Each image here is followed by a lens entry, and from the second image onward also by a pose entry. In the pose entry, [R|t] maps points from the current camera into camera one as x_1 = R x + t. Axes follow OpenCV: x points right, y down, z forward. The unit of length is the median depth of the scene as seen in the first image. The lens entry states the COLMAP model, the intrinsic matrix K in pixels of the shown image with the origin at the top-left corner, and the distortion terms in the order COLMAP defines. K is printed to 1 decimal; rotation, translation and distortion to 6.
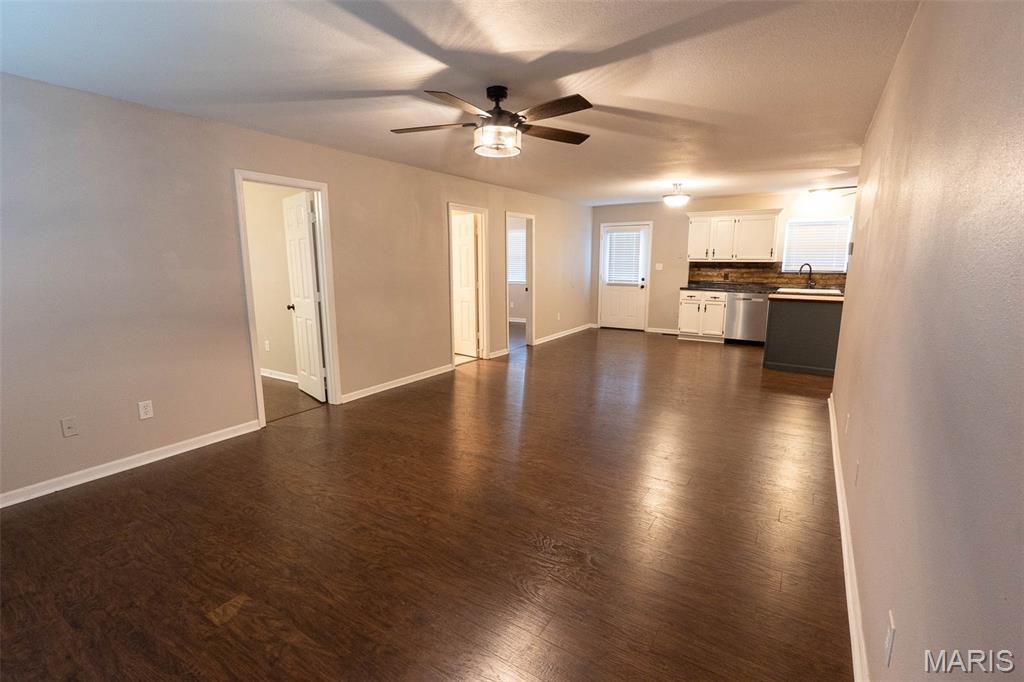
lens RADIAL K [[470.7, 0, 512.9], [0, 470.7, 339.2], [0, 0, 1]] dist [-0.007745, 0.000187]
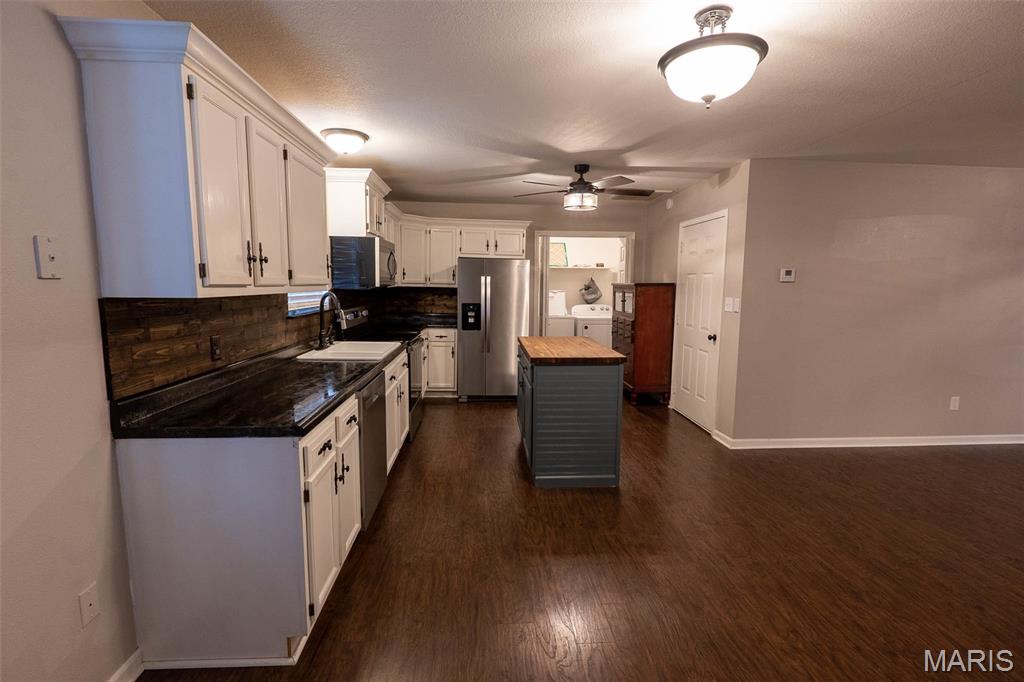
lens RADIAL K [[470.4, 0, 512.2], [0, 470.4, 340.6], [0, 0, 1]] dist [-0.010272, 0.001141]
pose [[-0.591198, -0.104938, 0.799671, 0.146138], [0.128273, 0.966645, 0.221681, -0.178409], [-0.796261, 0.233634, -0.558018, 1.032751]]
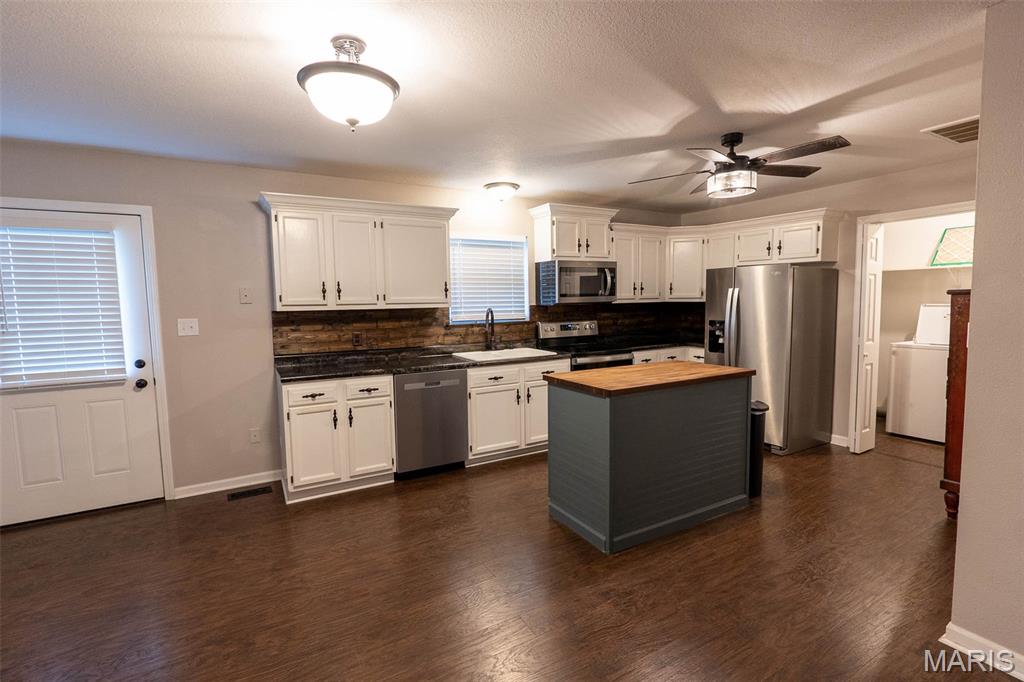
lens RADIAL K [[470.7, 0, 512.9], [0, 470.7, 339.2], [0, 0, 1]] dist [-0.007745, 0.000187]
pose [[0.464691, -0.080963, 0.881764, 0.104295], [0.169015, 0.985612, 0.001427, -0.109403], [-0.869193, 0.148368, 0.471689, 0.645120]]
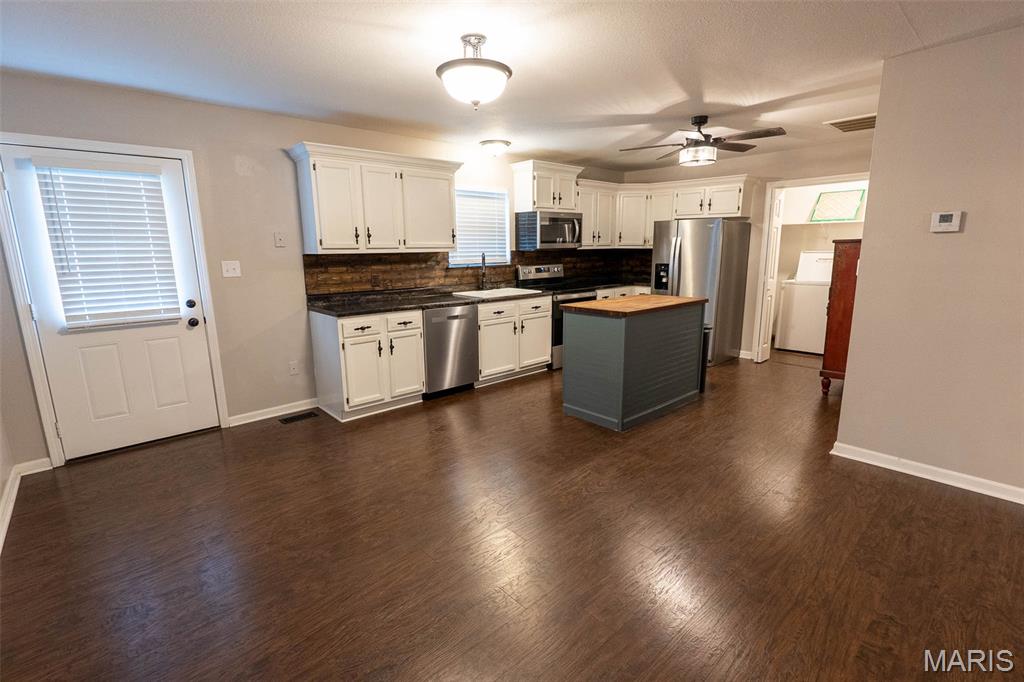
lens RADIAL K [[470.4, 0, 512.2], [0, 470.4, 340.6], [0, 0, 1]] dist [-0.010272, 0.001141]
pose [[0.264397, -0.191094, 0.945292, -0.025026], [0.176913, 0.973150, 0.147243, -0.120230], [-0.948048, 0.128304, 0.291106, 0.718068]]
